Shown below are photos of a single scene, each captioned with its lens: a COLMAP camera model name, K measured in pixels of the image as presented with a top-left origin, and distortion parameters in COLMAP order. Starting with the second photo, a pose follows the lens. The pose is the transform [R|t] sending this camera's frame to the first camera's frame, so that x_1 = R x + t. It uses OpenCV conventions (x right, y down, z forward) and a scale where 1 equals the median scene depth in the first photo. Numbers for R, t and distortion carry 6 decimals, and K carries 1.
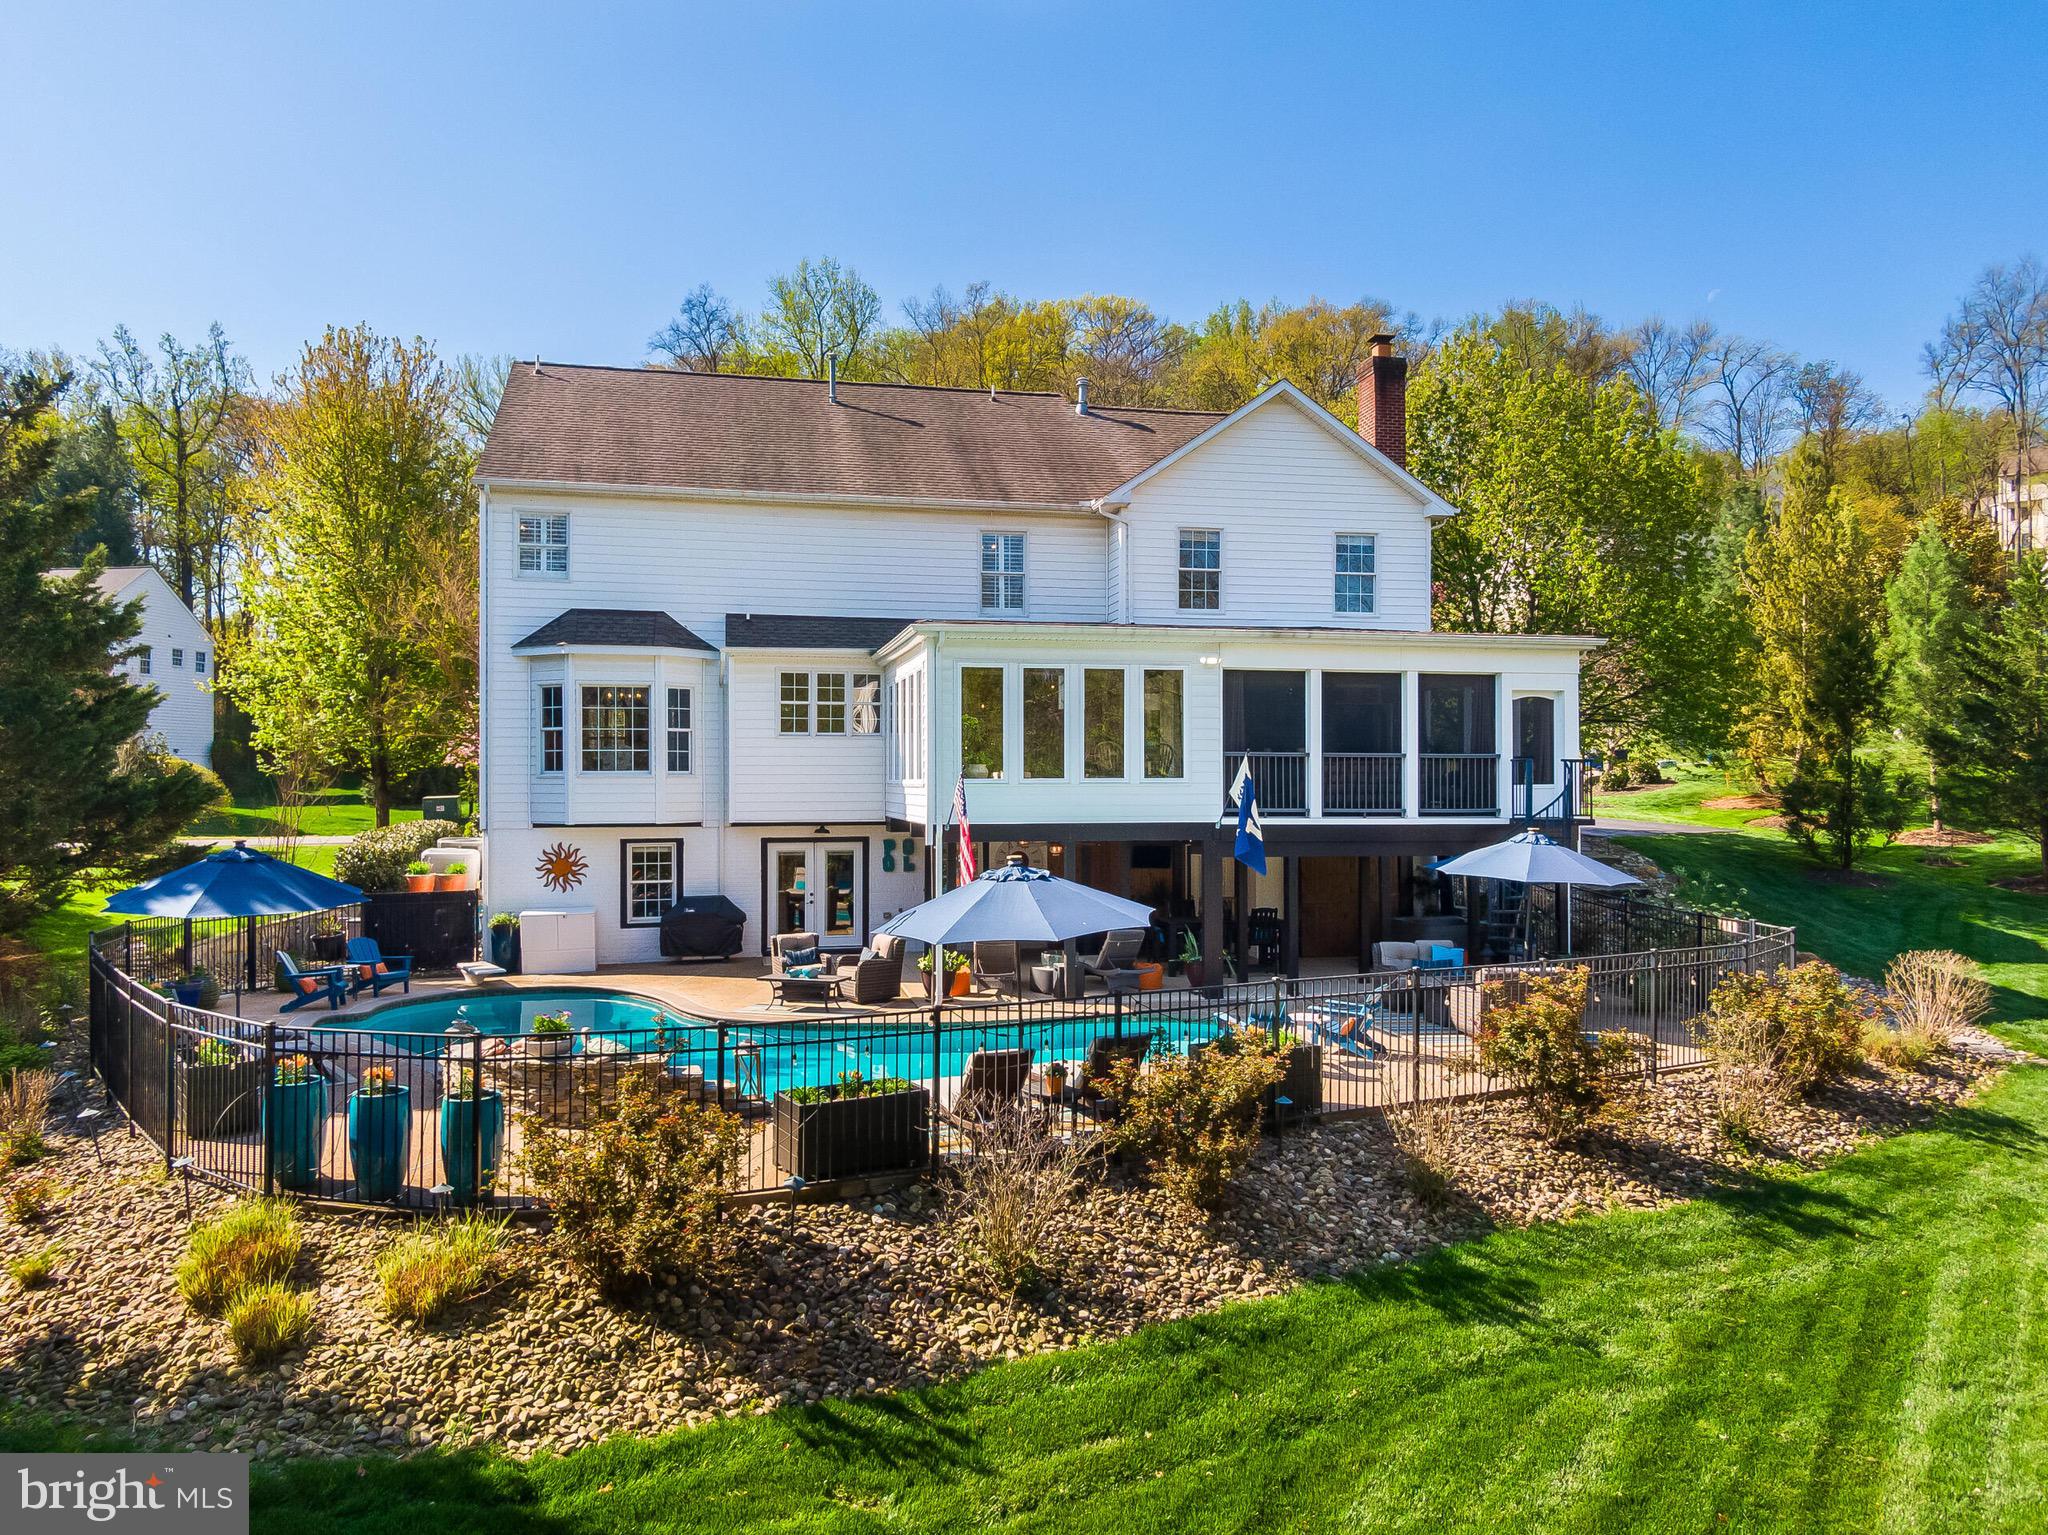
lens RADIAL K [[1471.3, 0, 1033.0], [0, 1471.3, 762.9], [0, 0, 1]] dist [0.033902, -0.049240]
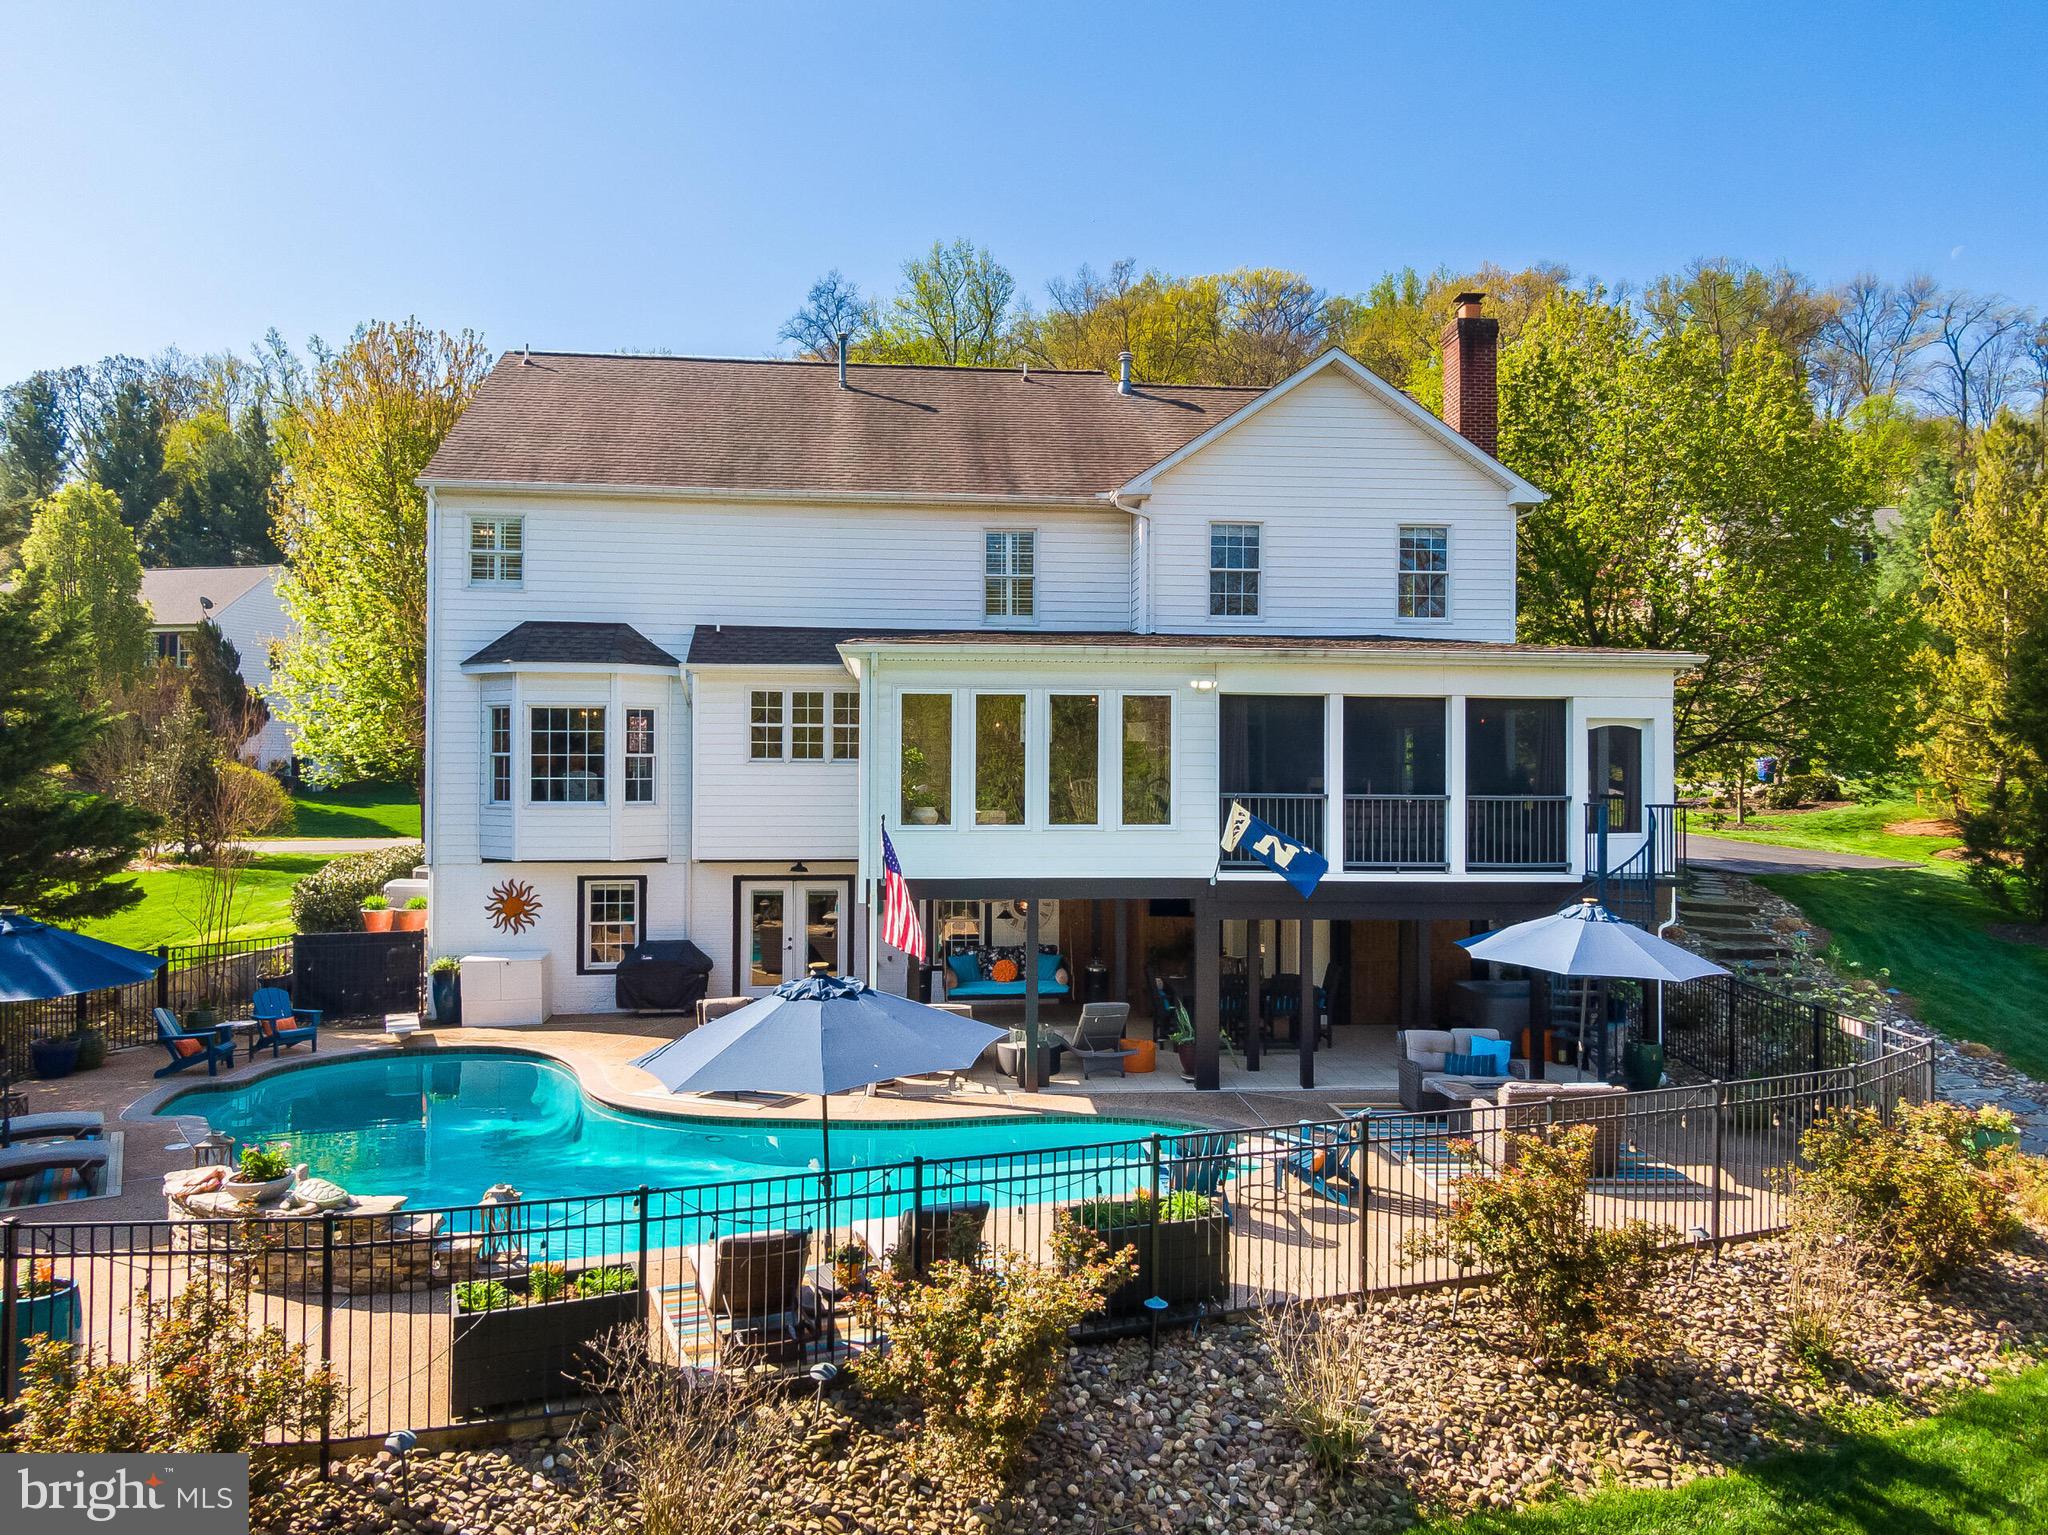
lens RADIAL K [[1488.7, 0, 1033.8], [0, 1488.7, 739.4], [0, 0, 1]] dist [0.012840, -0.007998]
pose [[0.993011, 0.003723, -0.117961, 0.105356], [-0.004417, 0.999974, -0.005620, -0.028159], [0.117937, 0.006102, 0.993002, 0.128053]]
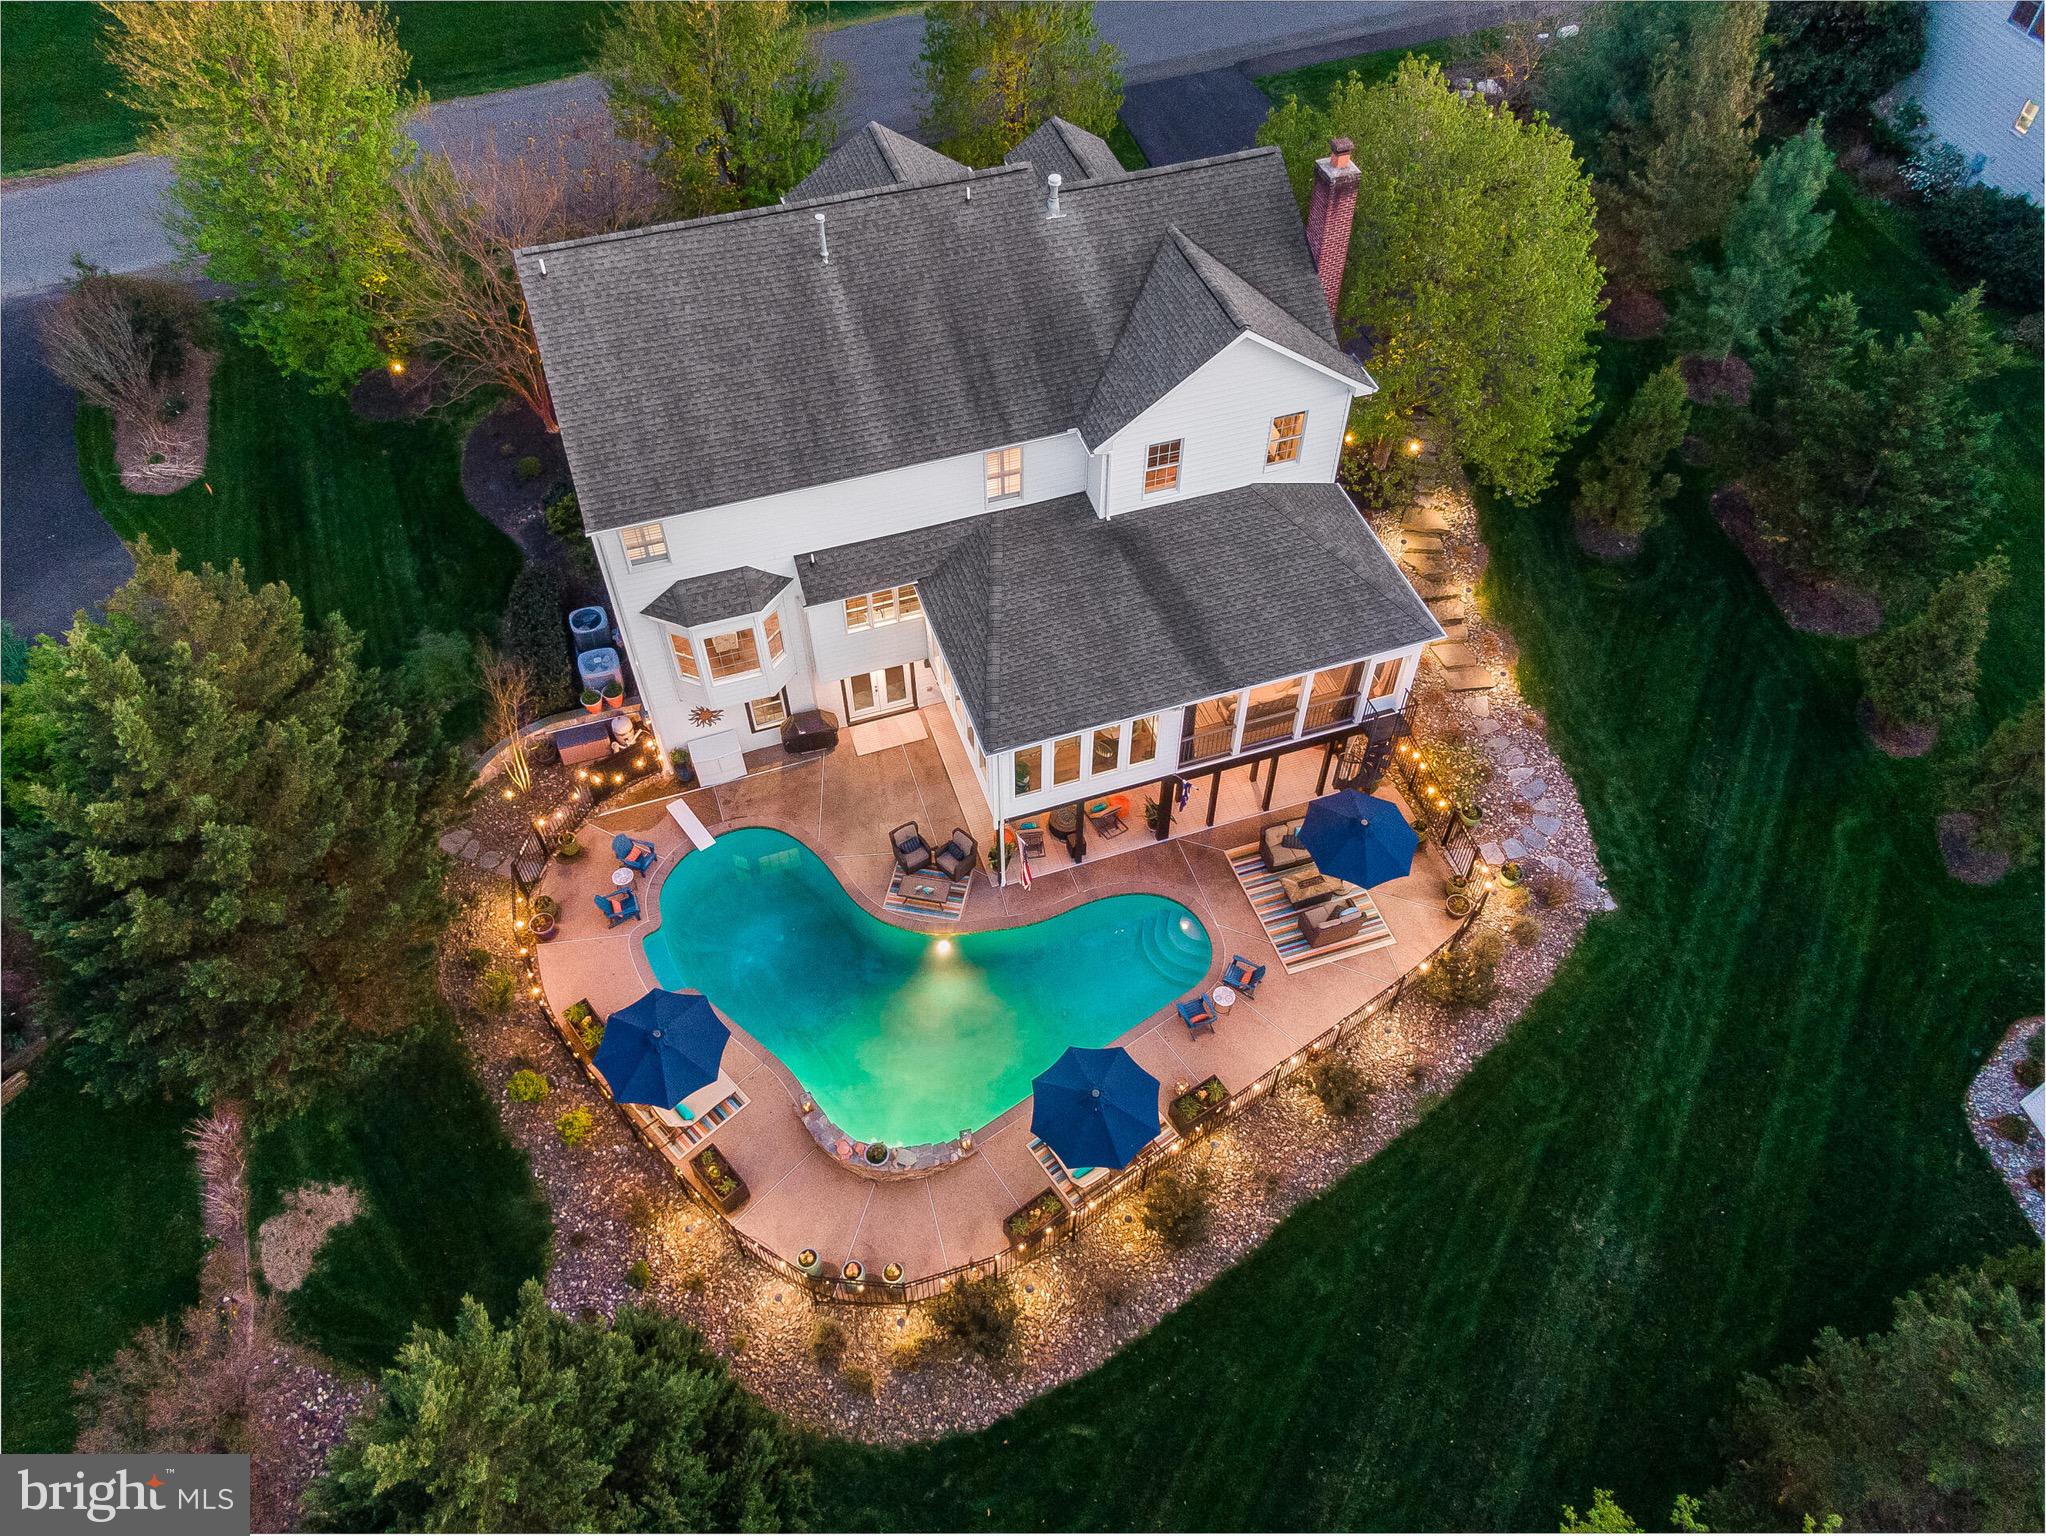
lens RADIAL K [[1469.9, 0, 1032.0], [0, 1469.9, 763.4], [0, 0, 1]] dist [0.033902, -0.049240]
pose [[0.993416, -0.087557, 0.073880, -0.116644], [-0.002467, 0.628390, 0.777895, -0.998793], [-0.114536, -0.772955, 0.624037, 0.047217]]
